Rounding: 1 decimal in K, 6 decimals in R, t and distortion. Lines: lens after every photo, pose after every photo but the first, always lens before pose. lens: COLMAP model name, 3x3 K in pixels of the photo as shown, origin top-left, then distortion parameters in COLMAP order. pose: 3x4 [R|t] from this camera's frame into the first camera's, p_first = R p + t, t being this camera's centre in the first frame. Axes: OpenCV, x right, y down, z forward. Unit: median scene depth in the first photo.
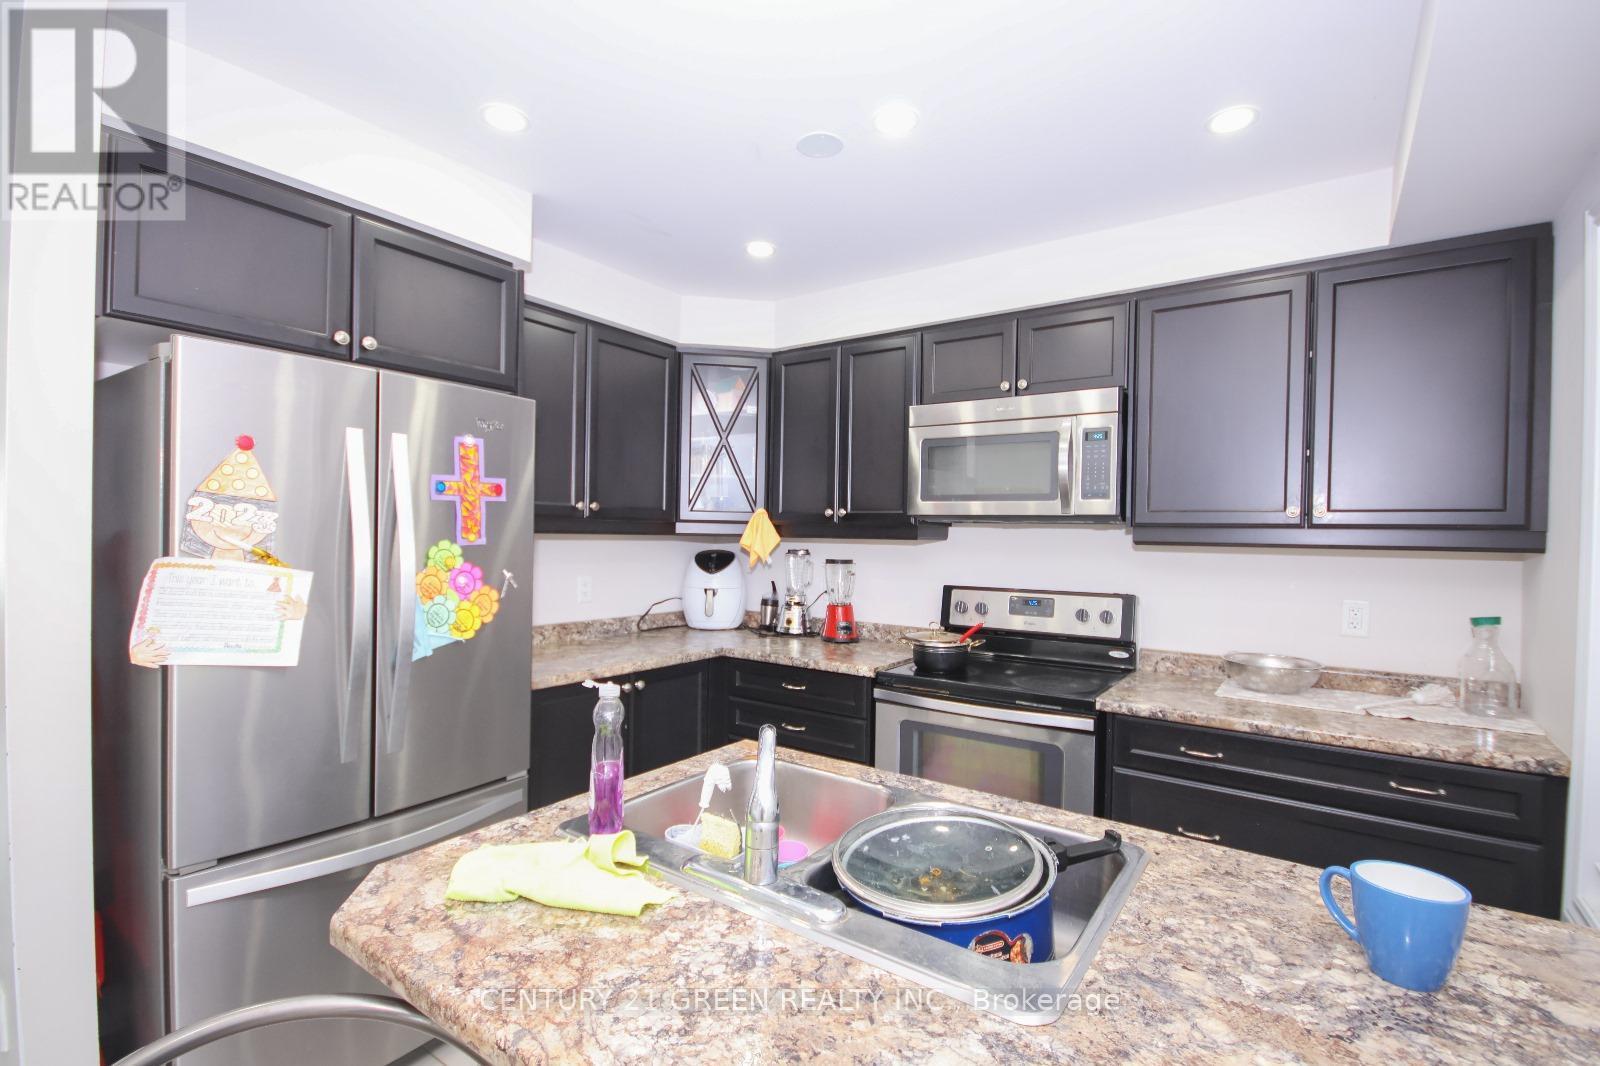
lens RADIAL K [[737.8, 0, 813.4], [0, 737.8, 536.0], [0, 0, 1]] dist [-0.002707, -0.000340]
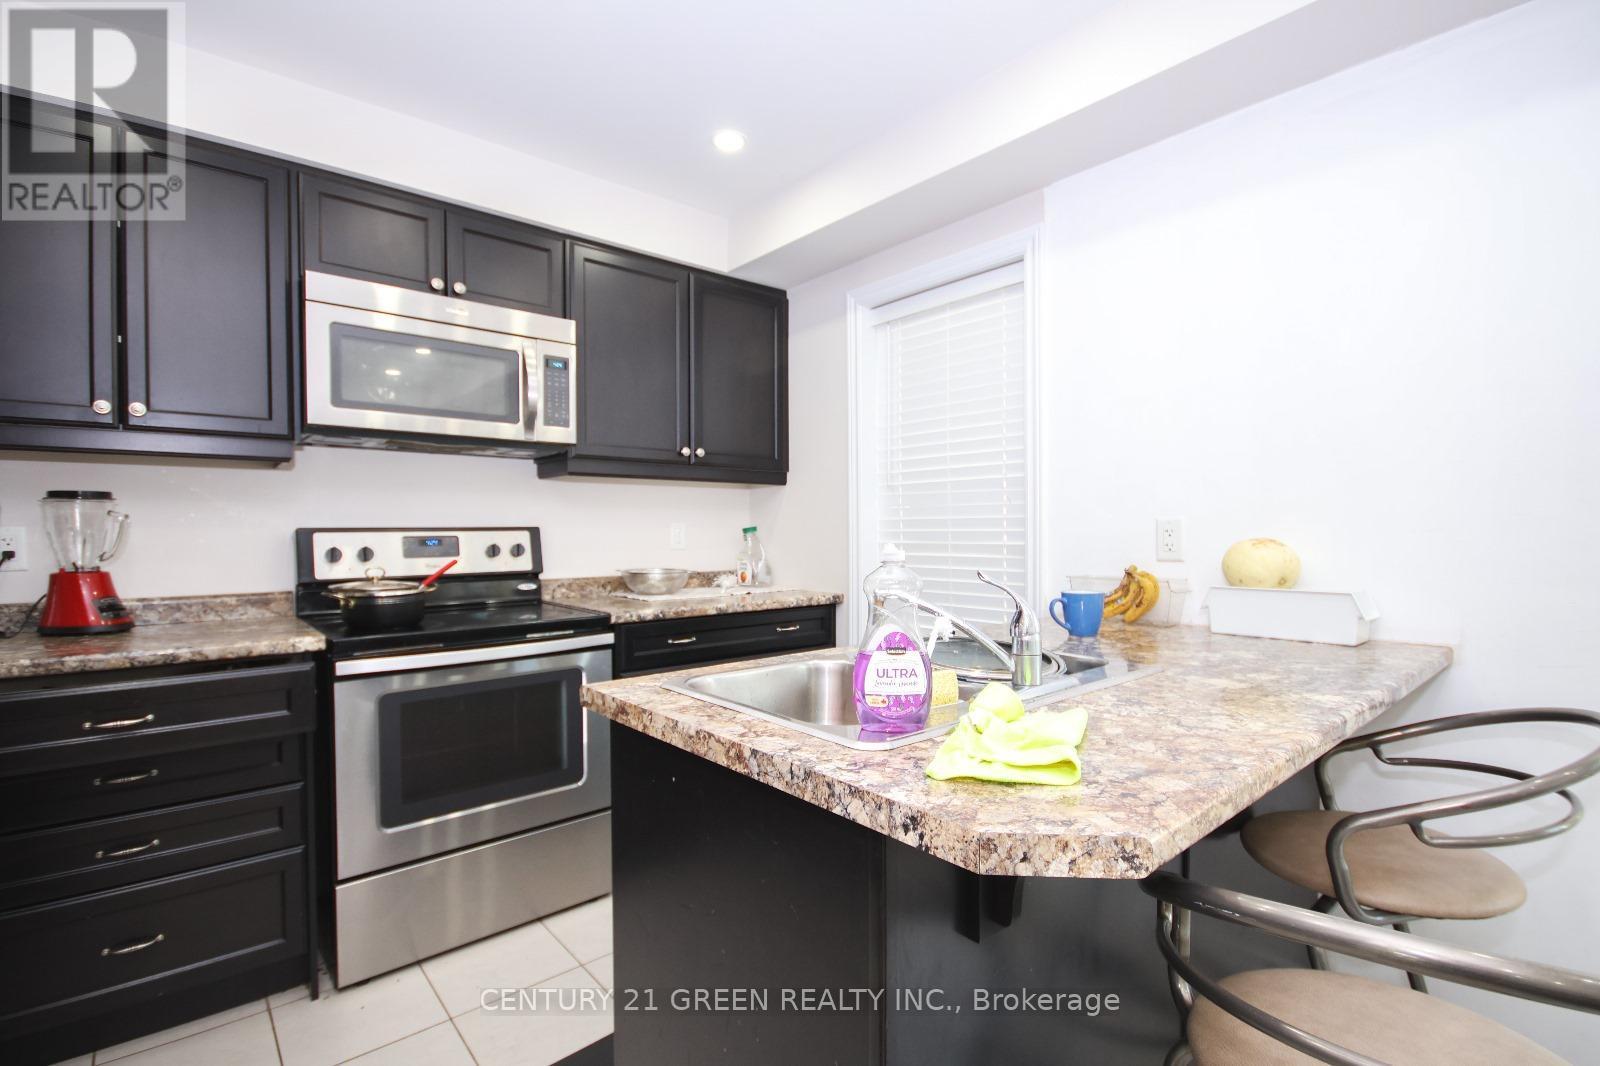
lens RADIAL K [[737.8, 0, 813.4], [0, 737.8, 536.0], [0, 0, 1]] dist [-0.002707, -0.000340]
pose [[0.241476, -0.028113, 0.969999, -0.480284], [0.011162, 0.999595, 0.026191, 0.071578], [-0.970342, 0.004503, 0.241692, 0.388566]]
